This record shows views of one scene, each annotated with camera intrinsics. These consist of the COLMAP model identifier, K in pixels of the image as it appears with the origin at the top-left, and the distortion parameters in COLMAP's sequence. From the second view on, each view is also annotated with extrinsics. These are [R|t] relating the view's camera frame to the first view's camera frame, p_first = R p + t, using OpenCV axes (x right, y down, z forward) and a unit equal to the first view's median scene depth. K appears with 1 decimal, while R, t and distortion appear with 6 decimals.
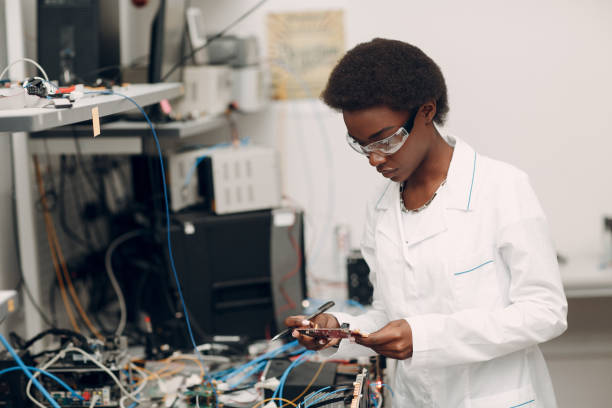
lens RADIAL K [[1493.3, 0, 306.0], [0, 1493.3, 204.0], [0, 0, 1]] dist [-0.100159, -0.950509]
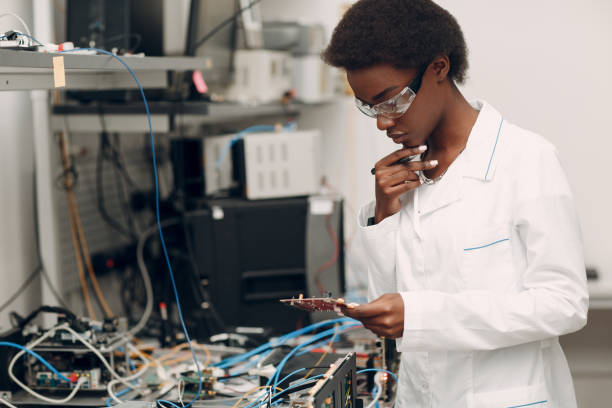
lens RADIAL K [[1493.3, 0, 306.0], [0, 1493.3, 204.0], [0, 0, 1]] dist [-0.100159, -0.950509]
pose [[0.993606, 0.023792, -0.110365, 0.084258], [-0.026561, 0.999367, -0.023687, 0.032737], [0.109732, 0.026467, 0.993609, 0.072421]]
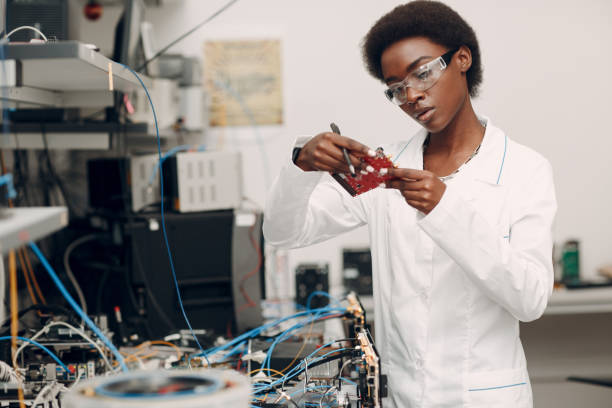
lens RADIAL K [[1493.3, 0, 306.0], [0, 1493.3, 204.0], [0, 0, 1]] dist [-0.100159, -0.950509]
pose [[0.995271, 0.014338, 0.096077, -0.075981], [-0.007892, 0.997712, -0.067147, 0.071938], [-0.096820, 0.066071, 0.993106, -0.013910]]
